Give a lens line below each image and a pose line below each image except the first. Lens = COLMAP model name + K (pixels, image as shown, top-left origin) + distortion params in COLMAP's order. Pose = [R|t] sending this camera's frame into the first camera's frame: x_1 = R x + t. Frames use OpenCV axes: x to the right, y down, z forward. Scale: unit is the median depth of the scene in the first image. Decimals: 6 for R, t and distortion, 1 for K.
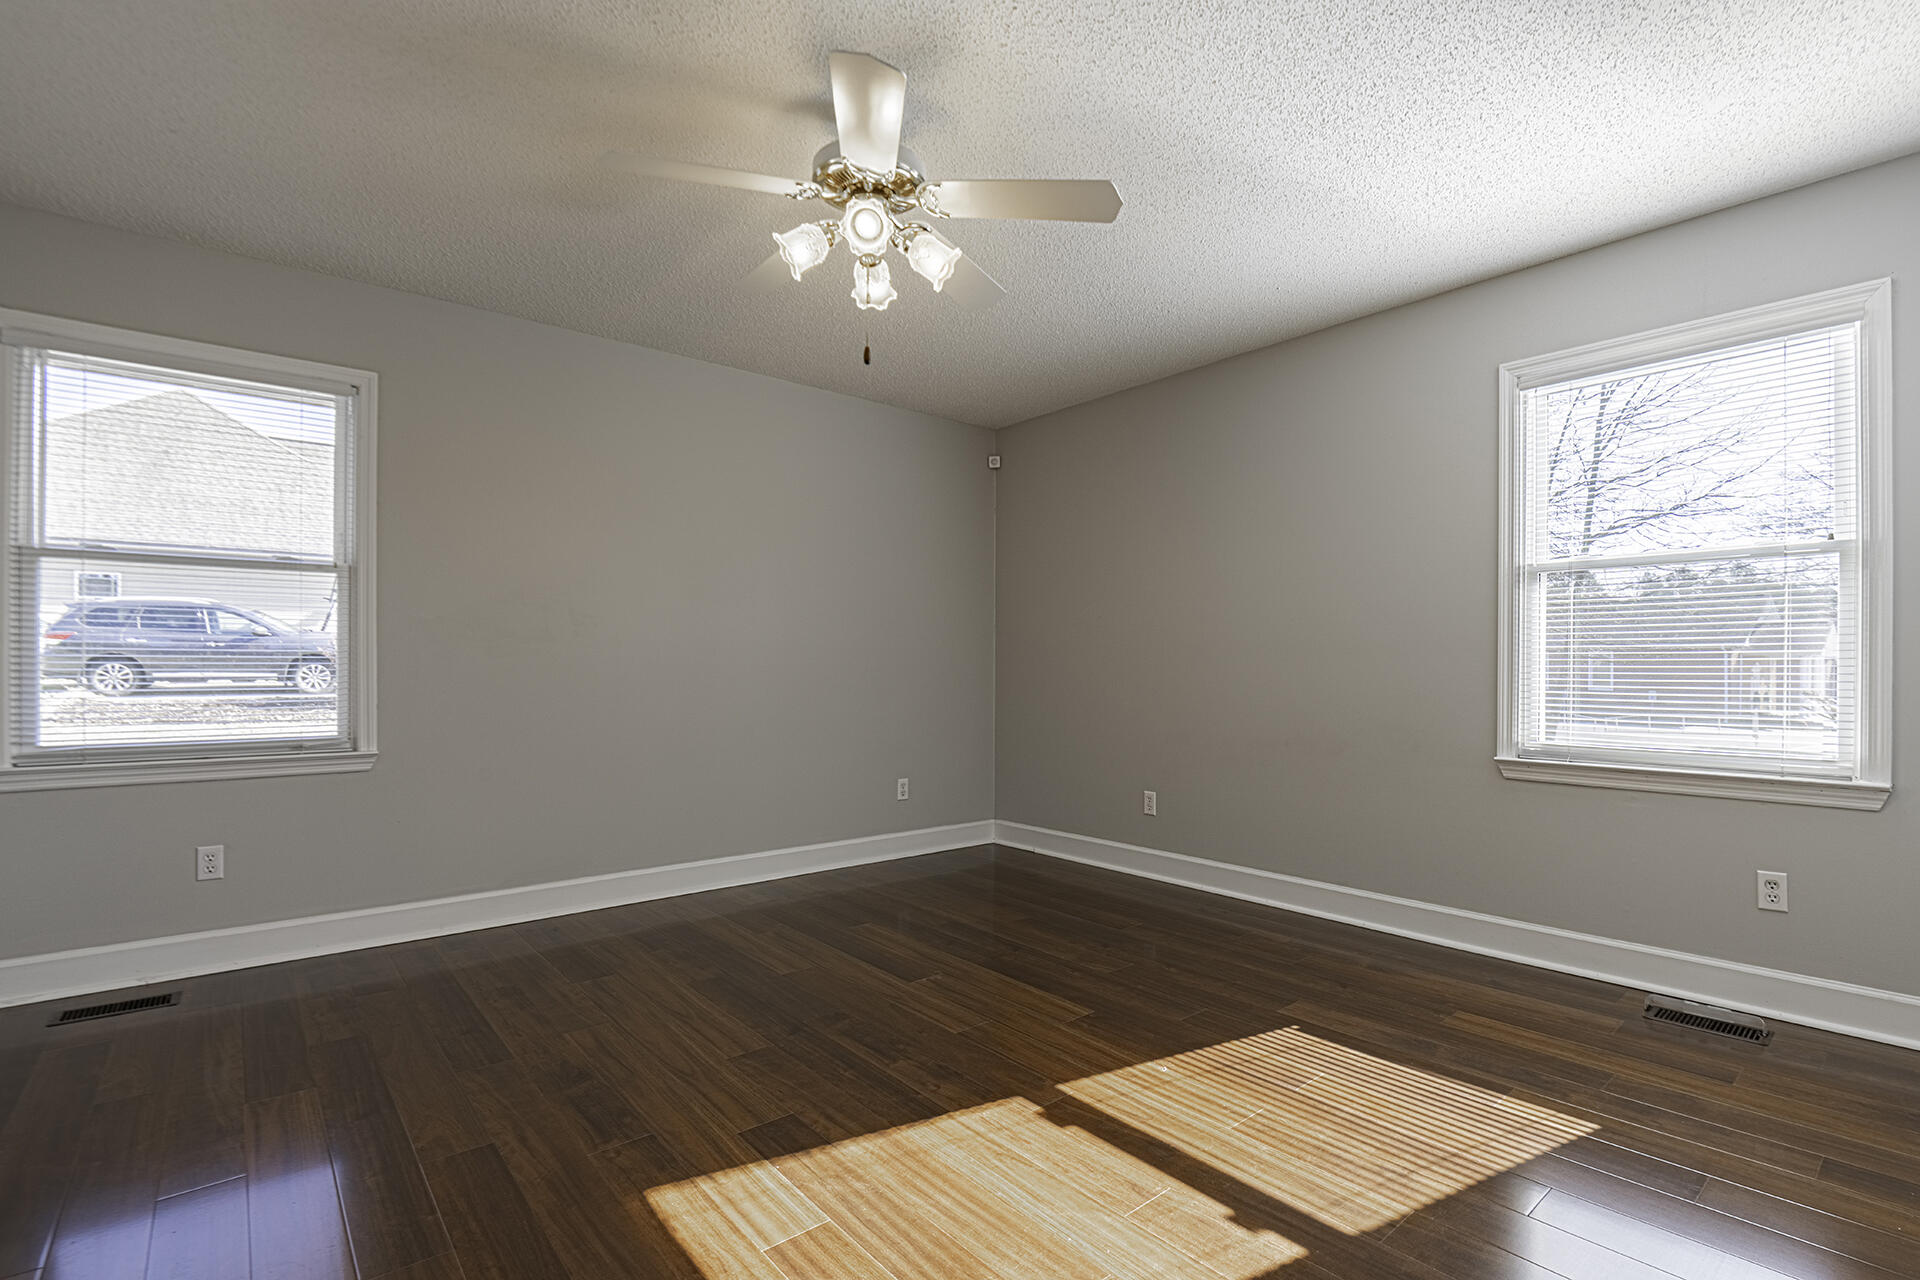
lens RADIAL K [[871.7, 0, 973.9], [0, 871.7, 669.8], [0, 0, 1]] dist [-0.001558, -0.000420]
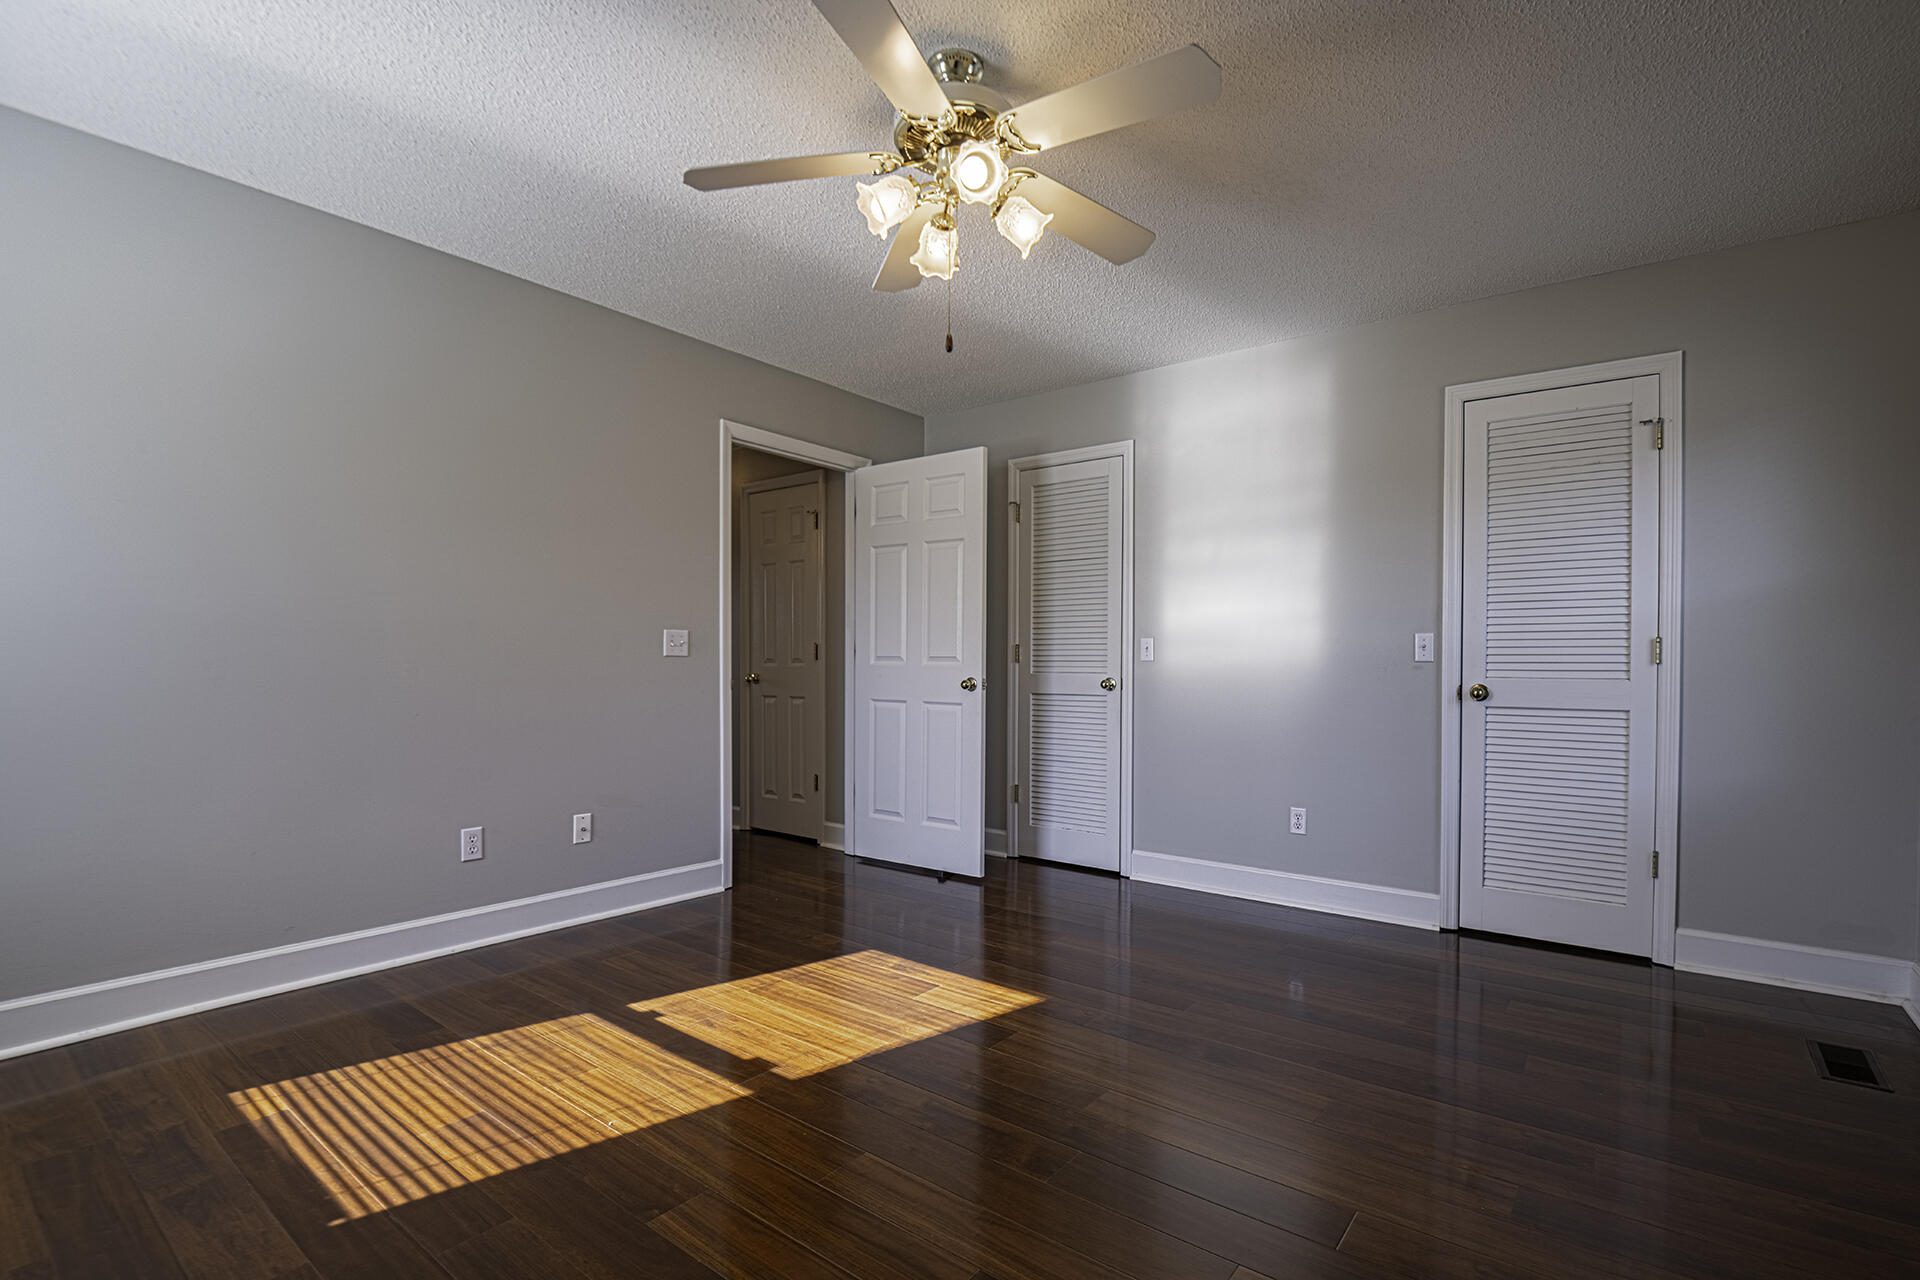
lens RADIAL K [[871.7, 0, 973.9], [0, 871.7, 669.8], [0, 0, 1]] dist [-0.001558, -0.000420]
pose [[-0.979189, -0.005398, -0.202880, 0.050433], [-0.007981, 0.999897, 0.011917, -0.006238], [0.202795, 0.013288, -0.979131, 2.098825]]
